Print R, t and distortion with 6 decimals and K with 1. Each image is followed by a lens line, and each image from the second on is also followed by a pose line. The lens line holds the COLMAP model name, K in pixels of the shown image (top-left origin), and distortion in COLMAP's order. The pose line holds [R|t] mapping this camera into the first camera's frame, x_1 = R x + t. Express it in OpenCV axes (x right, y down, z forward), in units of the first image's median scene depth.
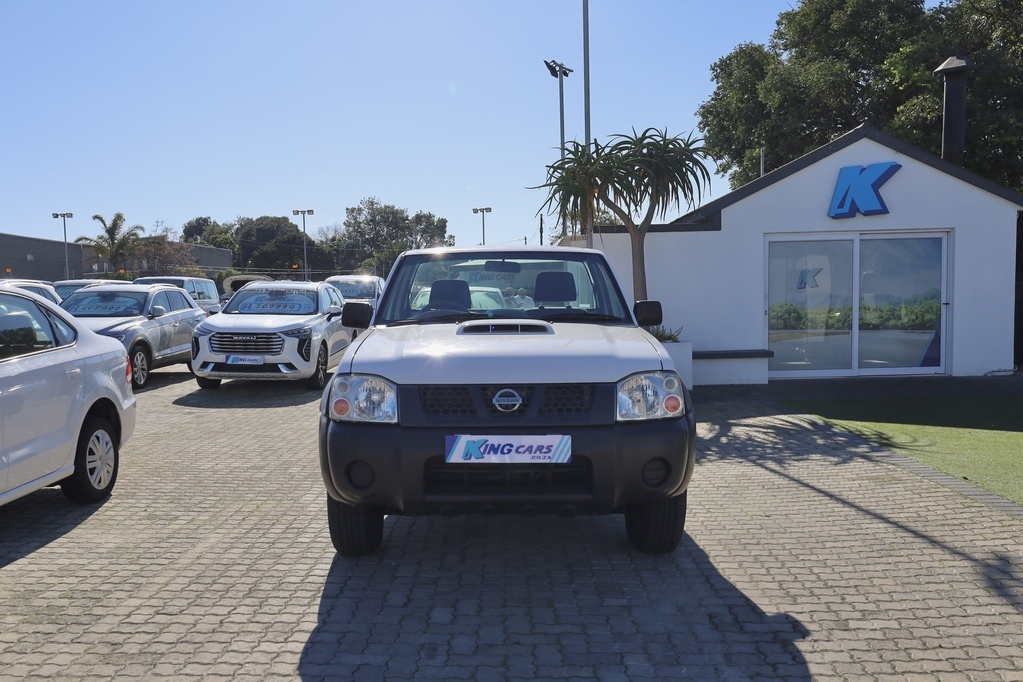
lens RADIAL K [[882.7, 0, 515.0], [0, 882.7, 344.7], [0, 0, 1]] dist [-0.013869, 0.002844]
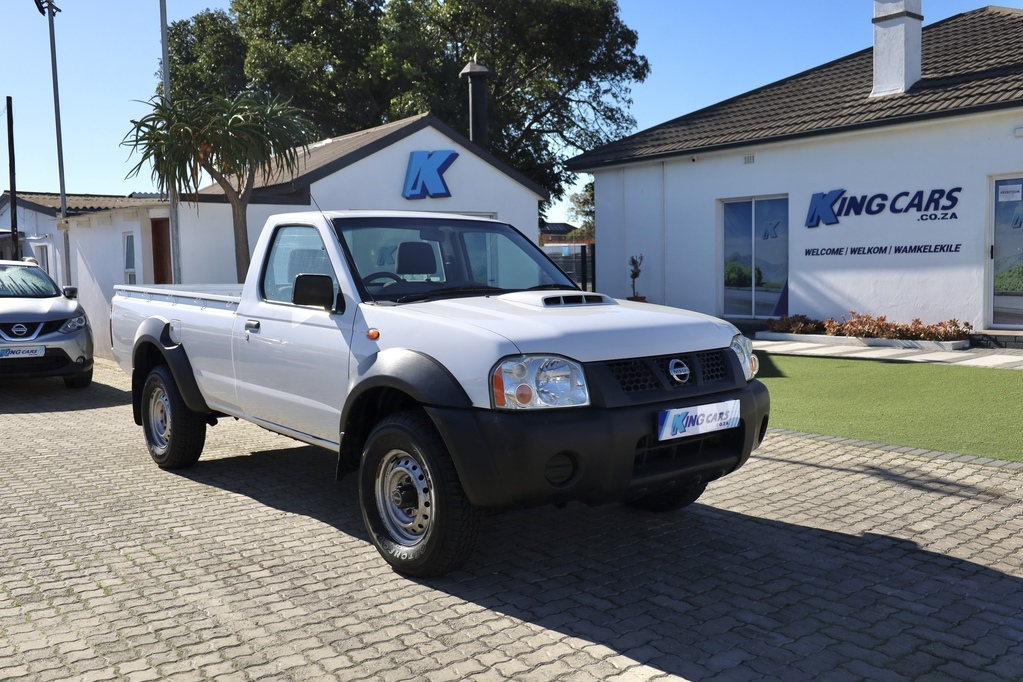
lens RADIAL K [[881.3, 0, 512.6], [0, 881.3, 315.2], [0, 0, 1]] dist [-0.012170, -0.011487]
pose [[0.773067, -0.030506, 0.633590, -0.597723], [0.036450, 0.999329, 0.003641, -0.006713], [-0.633276, 0.020279, 0.773660, 0.282236]]
